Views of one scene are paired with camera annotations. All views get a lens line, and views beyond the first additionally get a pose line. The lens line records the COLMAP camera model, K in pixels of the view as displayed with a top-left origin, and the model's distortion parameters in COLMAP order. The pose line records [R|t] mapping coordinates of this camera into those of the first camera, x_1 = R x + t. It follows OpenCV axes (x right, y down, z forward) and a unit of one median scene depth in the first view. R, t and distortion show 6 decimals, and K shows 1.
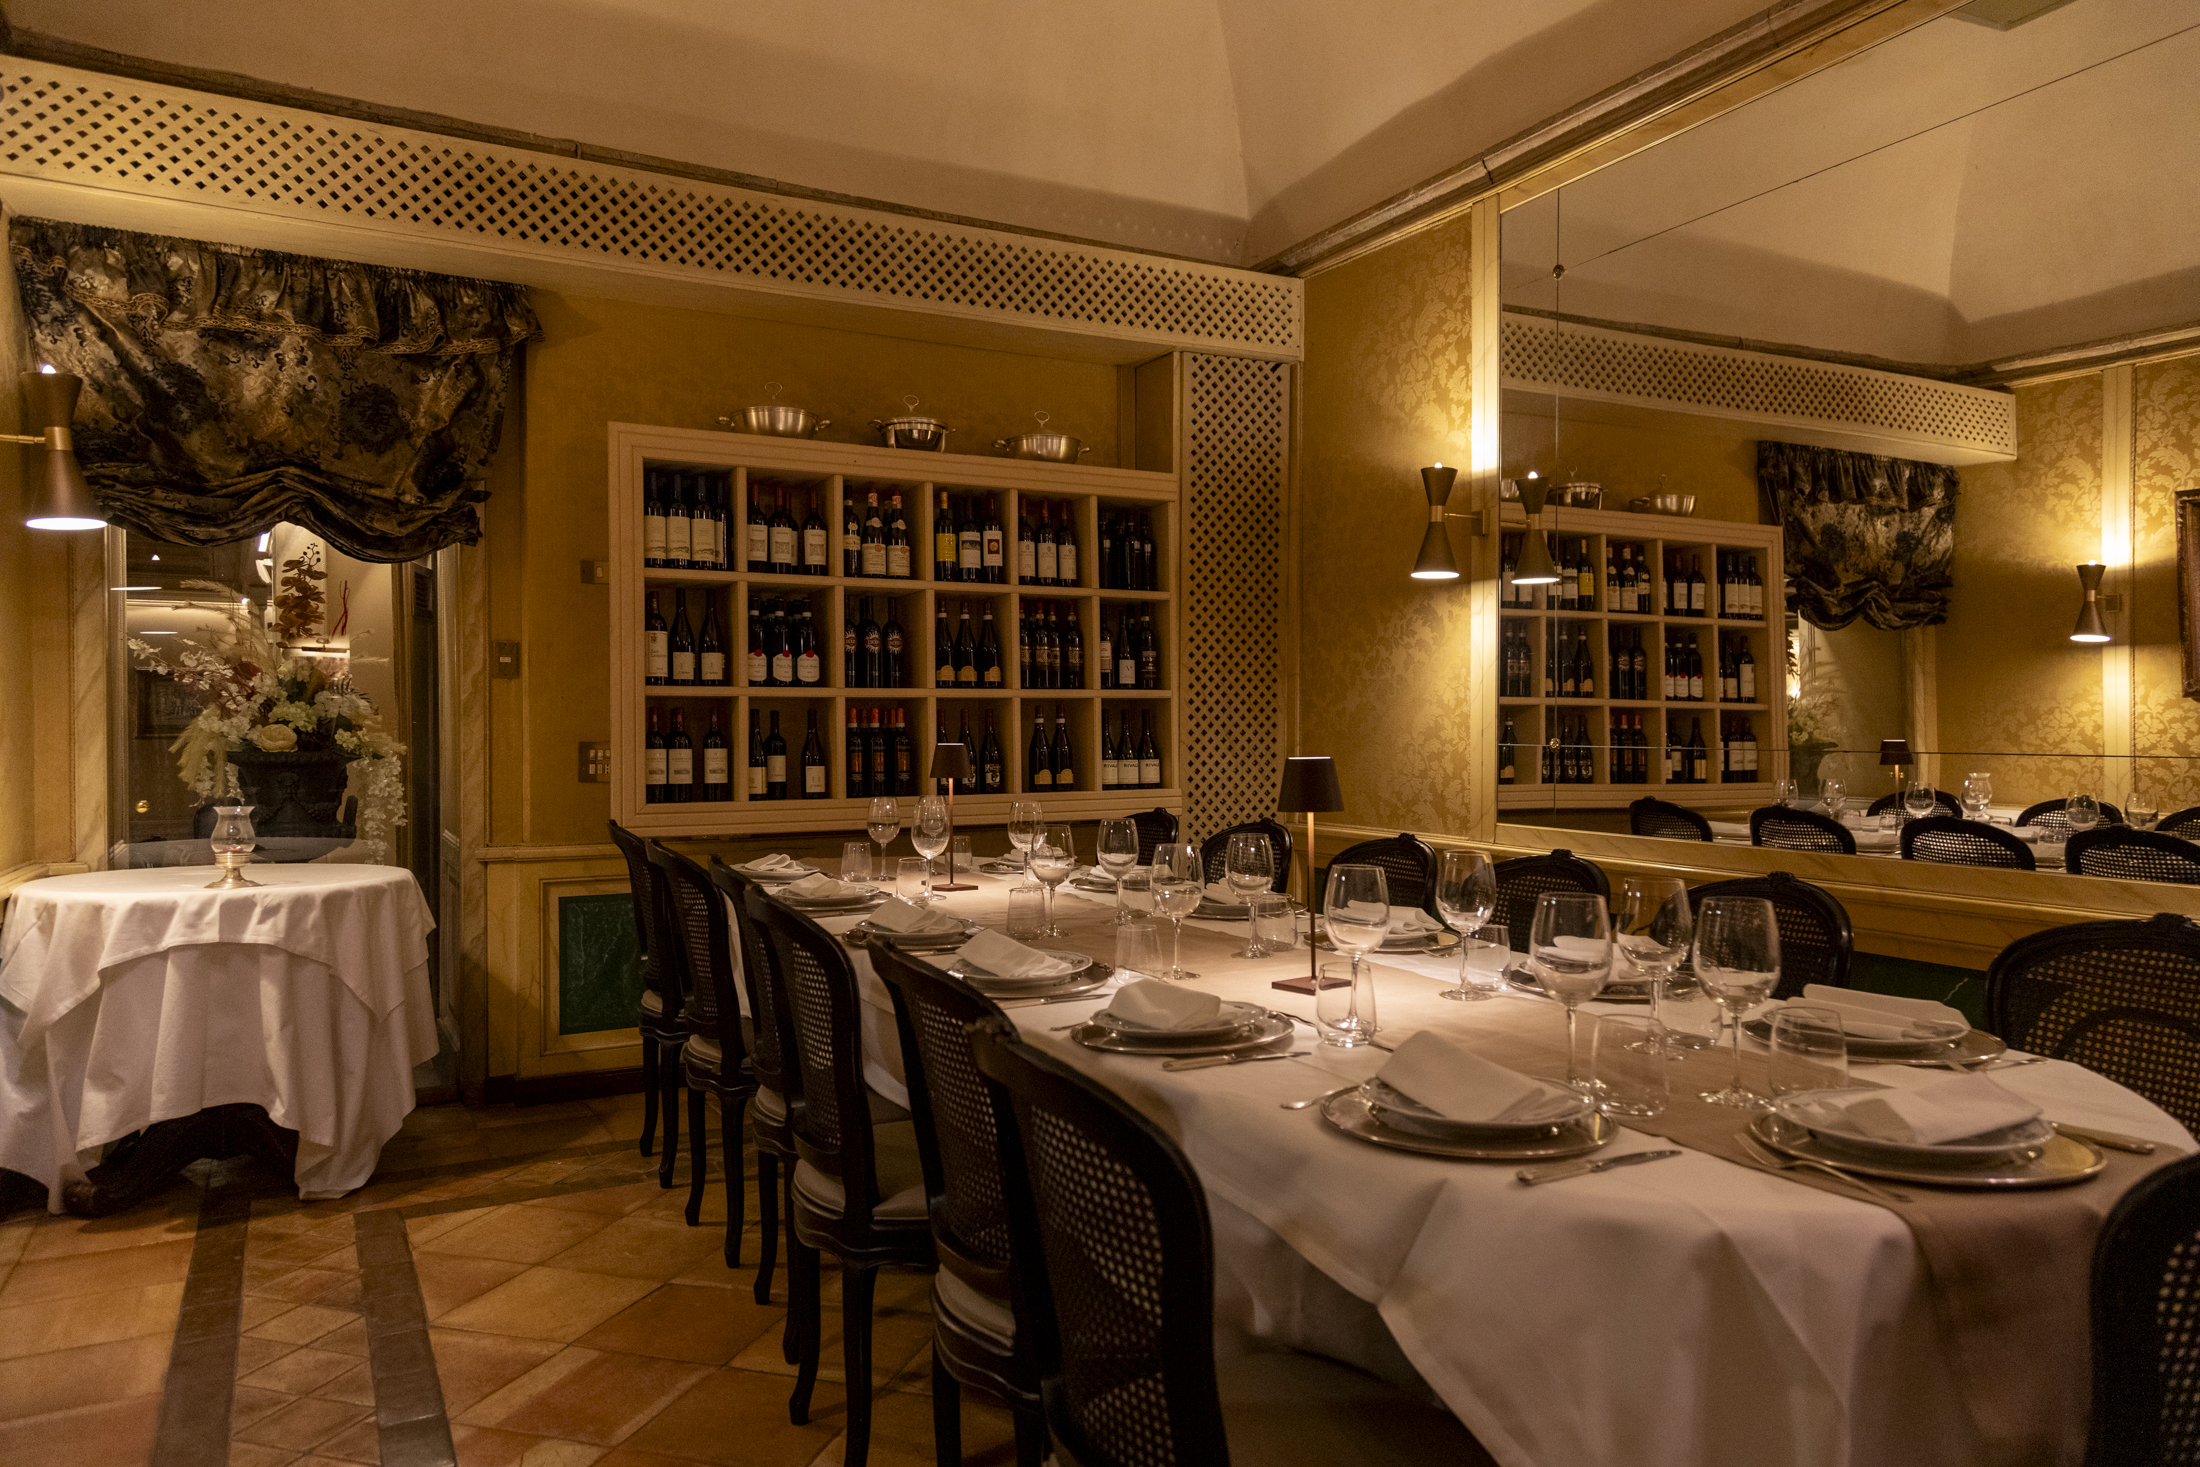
lens RADIAL K [[1458.1, 0, 1101.8], [0, 1458.1, 746.1], [0, 0, 1]] dist [0.009290, 0.000307]
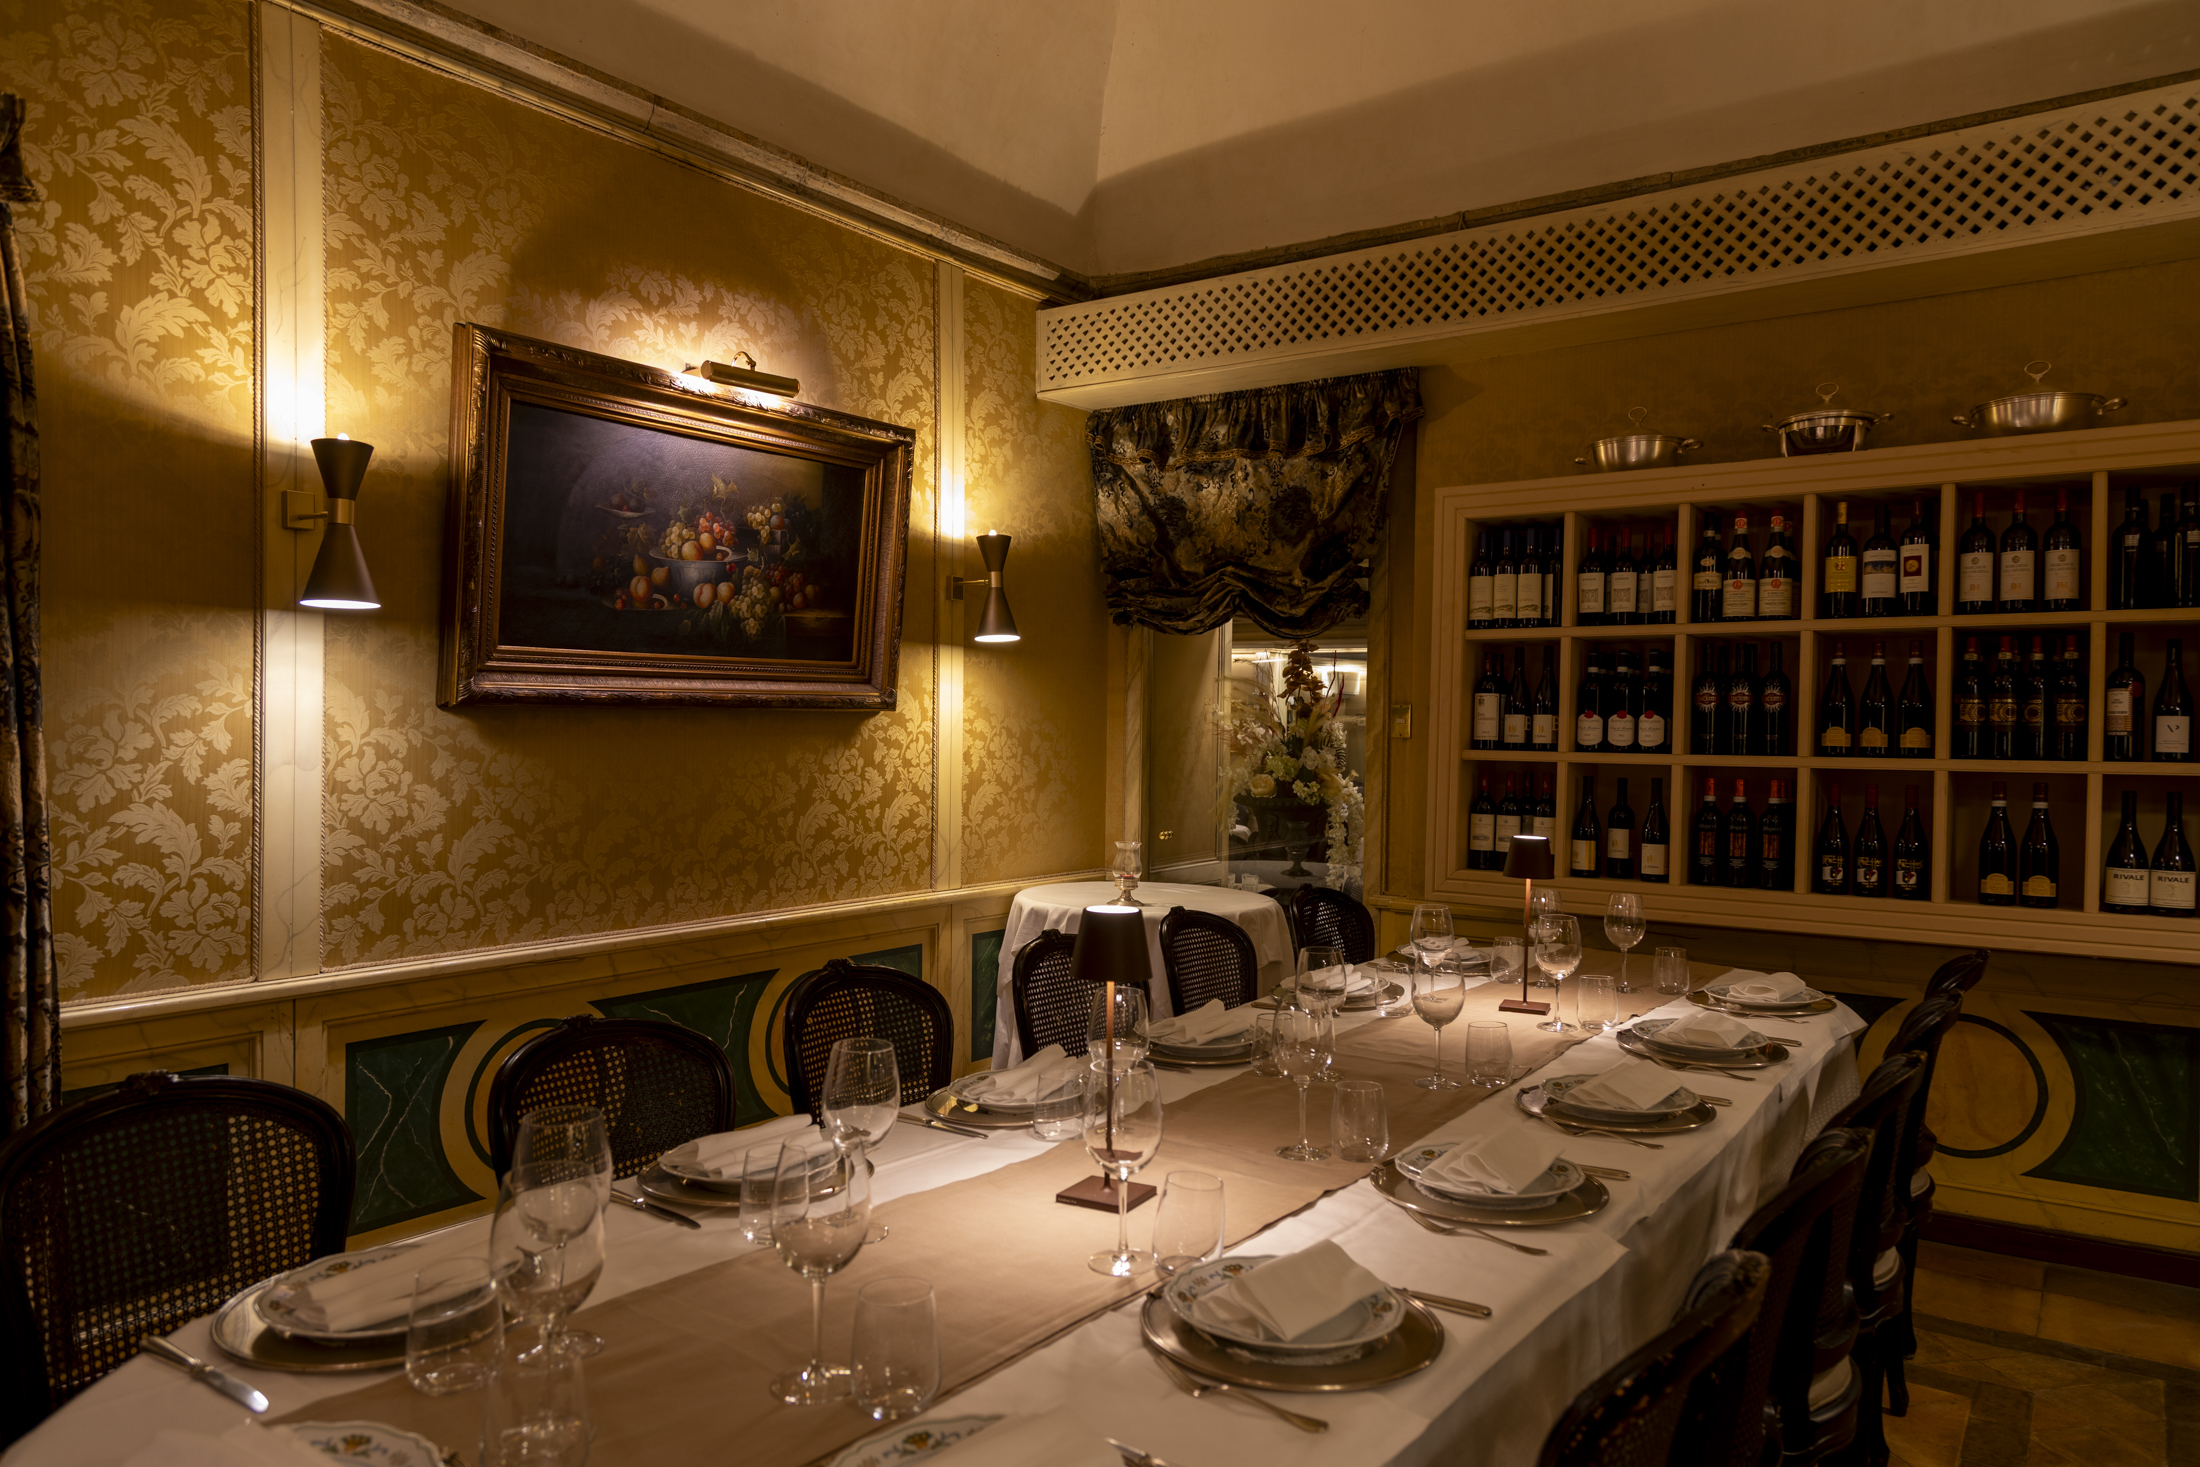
lens RADIAL K [[1458.1, 0, 1101.8], [0, 1458.1, 746.1], [0, 0, 1]] dist [0.009290, 0.000307]
pose [[0.445866, 0.022202, -0.894824, 0.422509], [-0.025103, 0.999609, 0.012294, -0.045674], [0.894748, 0.016981, 0.446249, 0.311888]]
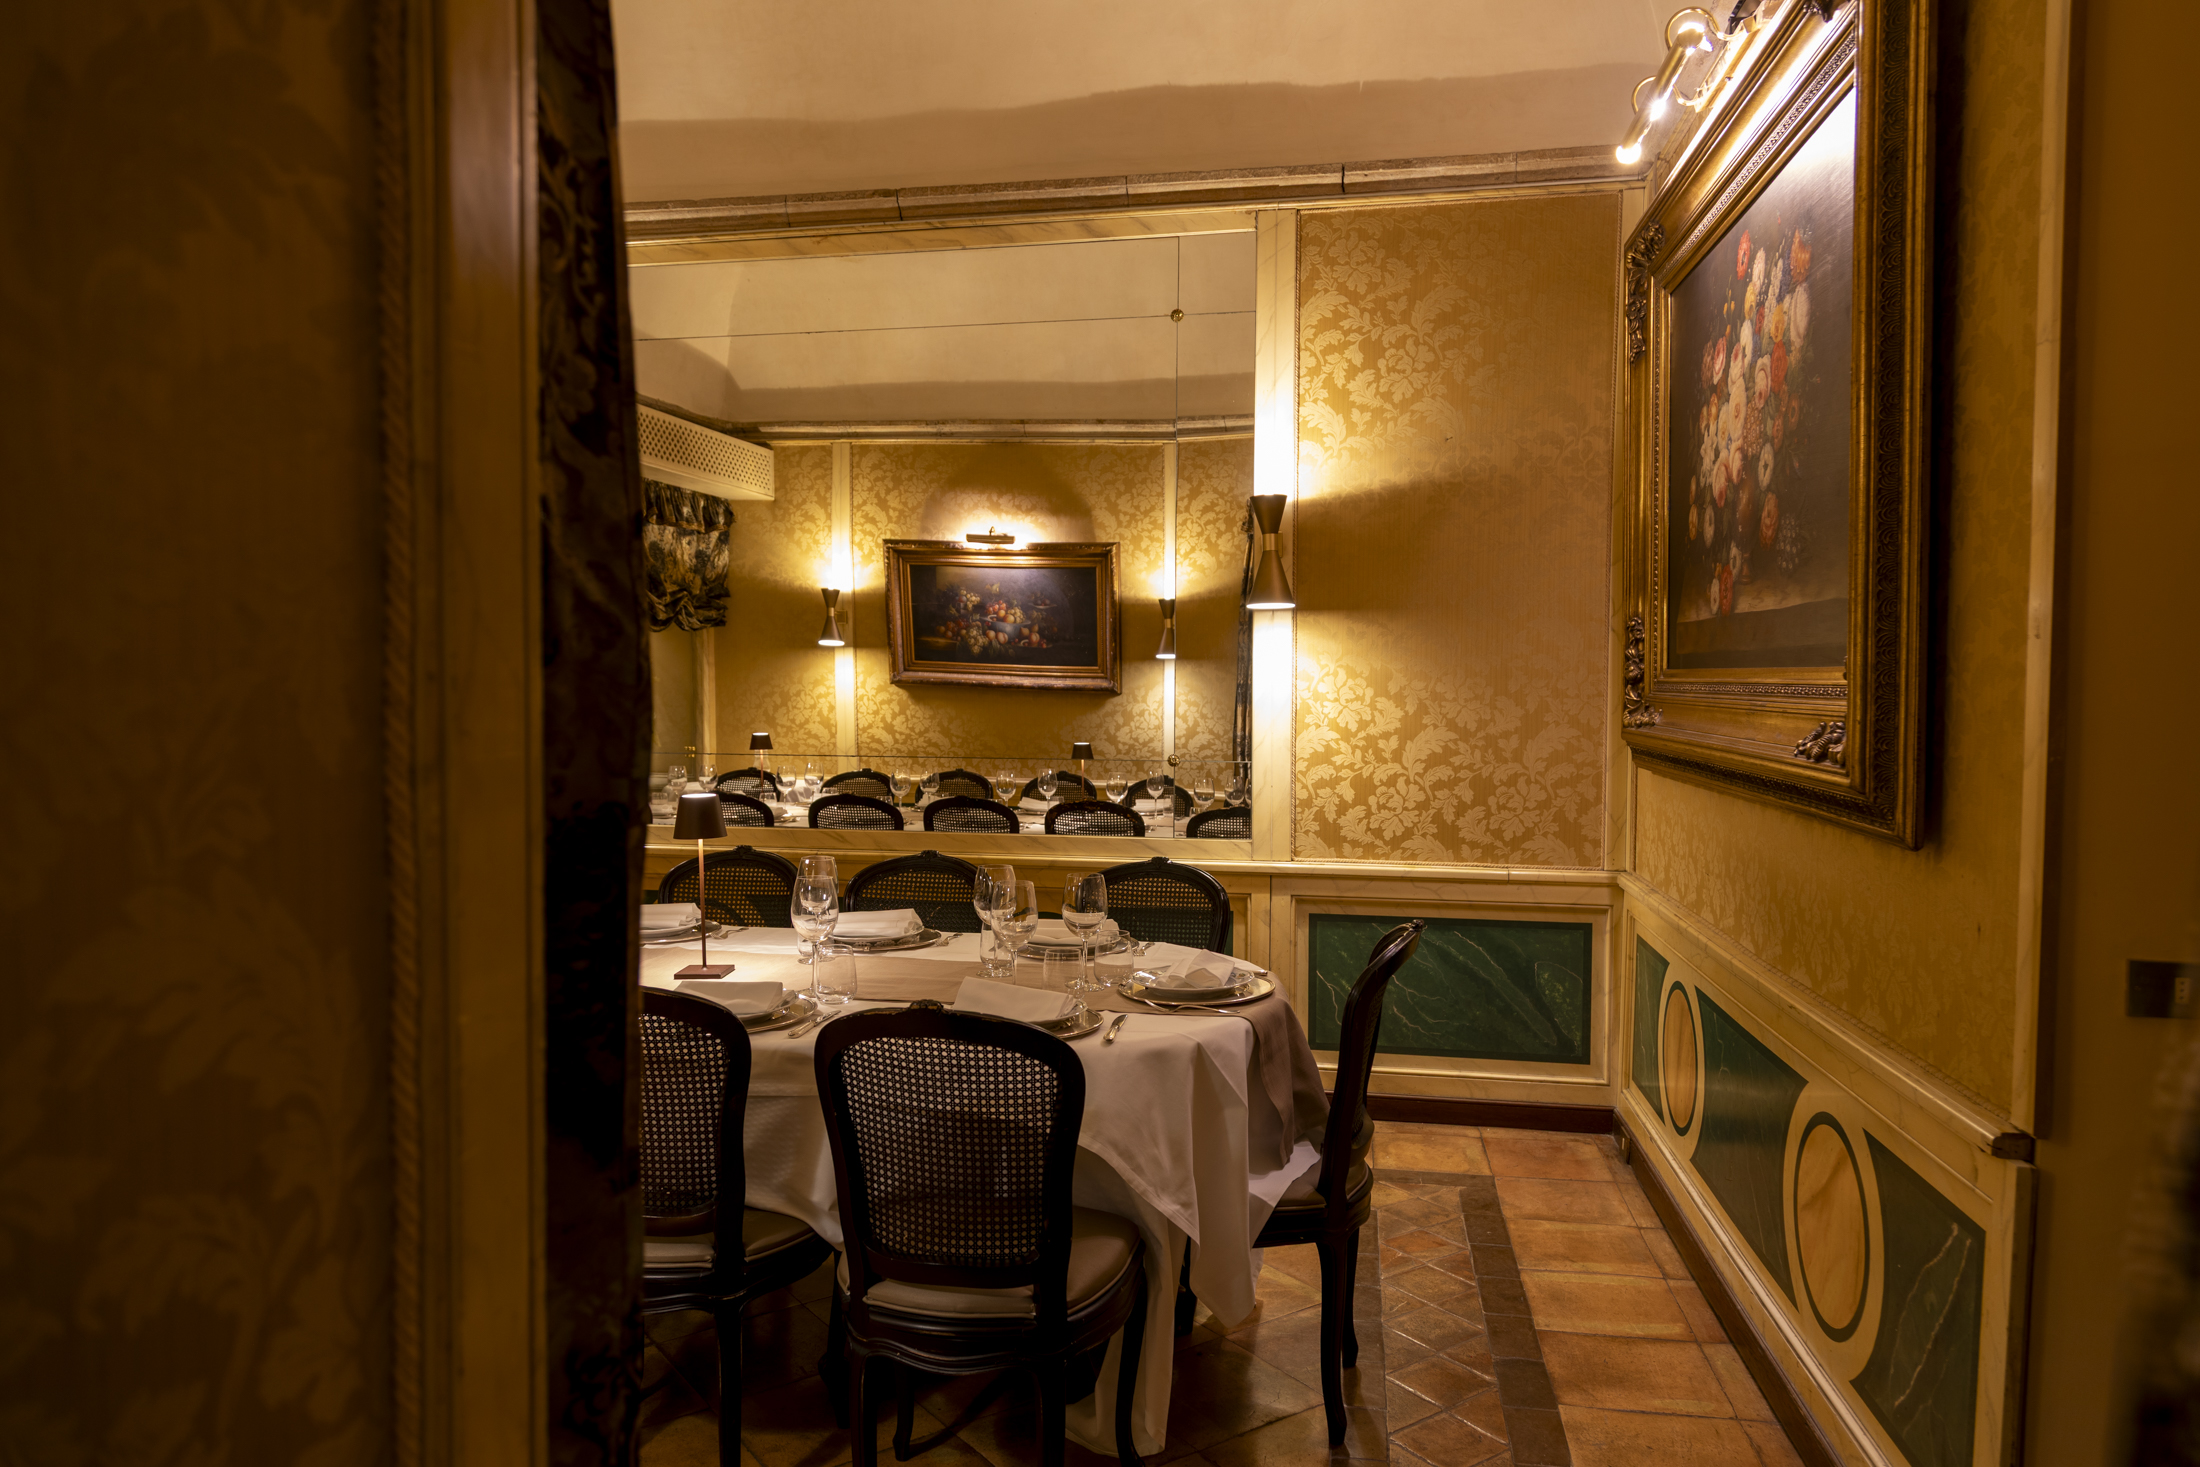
lens RADIAL K [[1471.9, 0, 1058.8], [0, 1471.9, 740.9], [0, 0, 1]] dist [0.012180, 0.001297]
pose [[0.639184, -0.027420, 0.768565, -0.325270], [0.006035, 0.999512, 0.030640, -0.038560], [-0.769030, -0.014946, 0.639038, -0.037387]]
